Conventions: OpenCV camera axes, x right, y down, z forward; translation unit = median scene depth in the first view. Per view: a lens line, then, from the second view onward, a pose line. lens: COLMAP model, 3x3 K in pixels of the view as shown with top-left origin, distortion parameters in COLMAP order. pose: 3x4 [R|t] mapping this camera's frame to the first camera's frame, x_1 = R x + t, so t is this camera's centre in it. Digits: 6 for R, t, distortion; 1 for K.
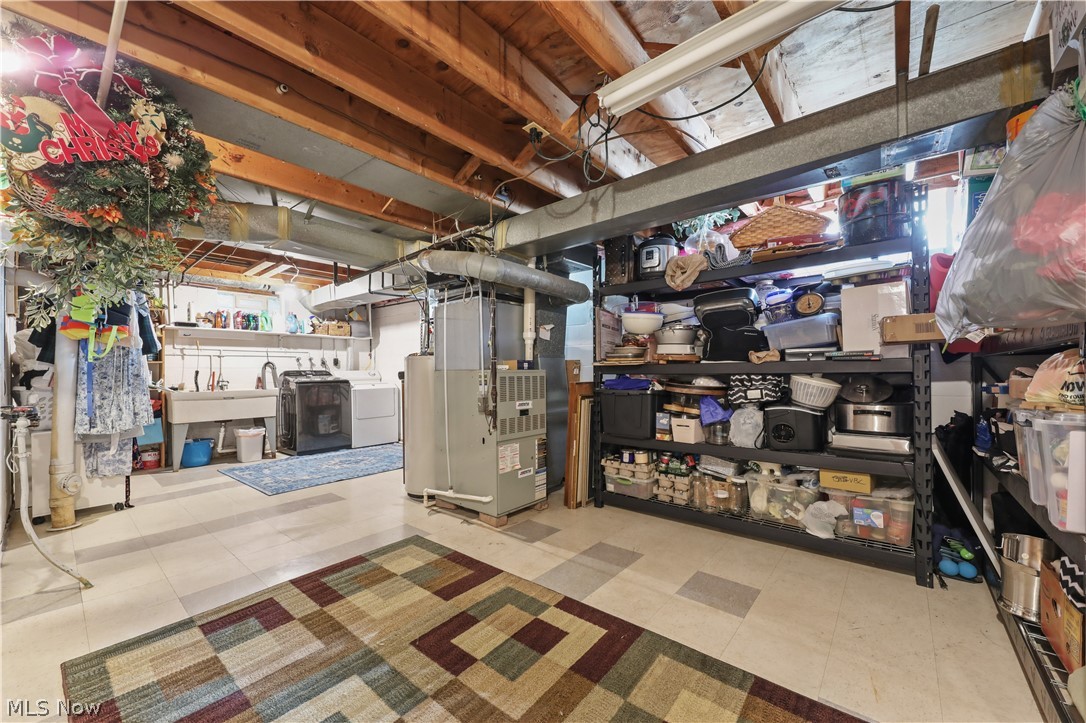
lens RADIAL K [[423.6, 0, 543.3], [0, 423.6, 362.3], [0, 0, 1]] dist [0.005815, -0.001896]
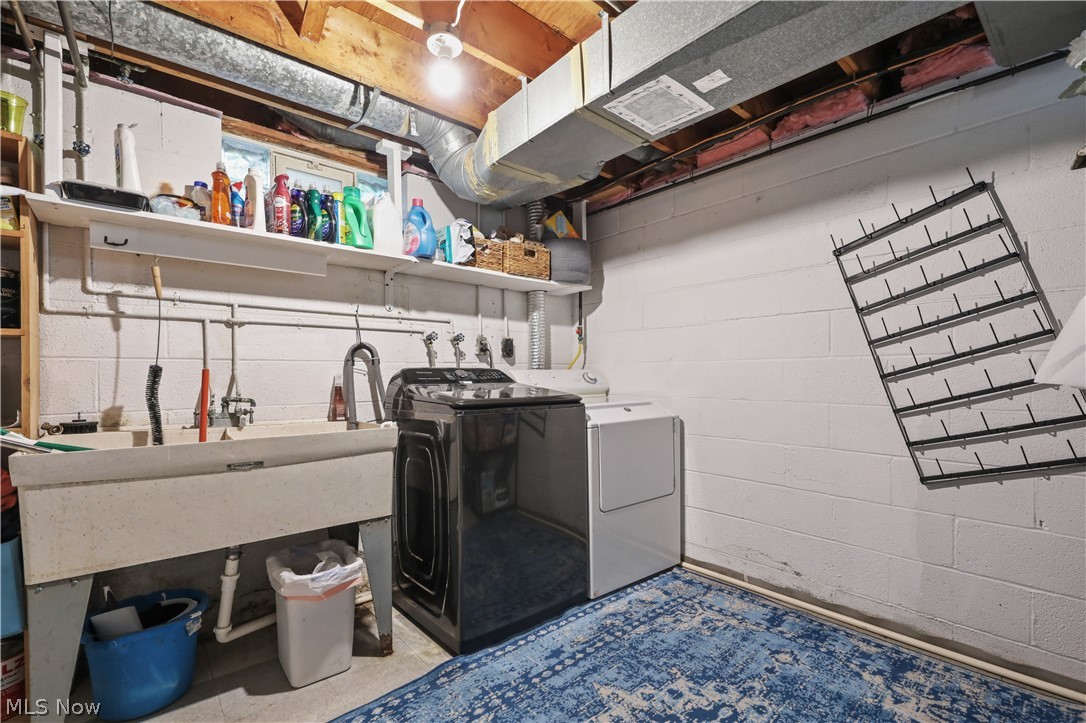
lens RADIAL K [[505.1, 0, 544.2], [0, 505.1, 368.5], [0, 0, 1]] dist [0.002608, 0.000436]
pose [[0.986759, -0.003282, -0.162160, -0.452614], [0.003721, 0.999990, 0.002401, 0.020500], [0.162151, -0.002973, 0.986761, 0.644847]]
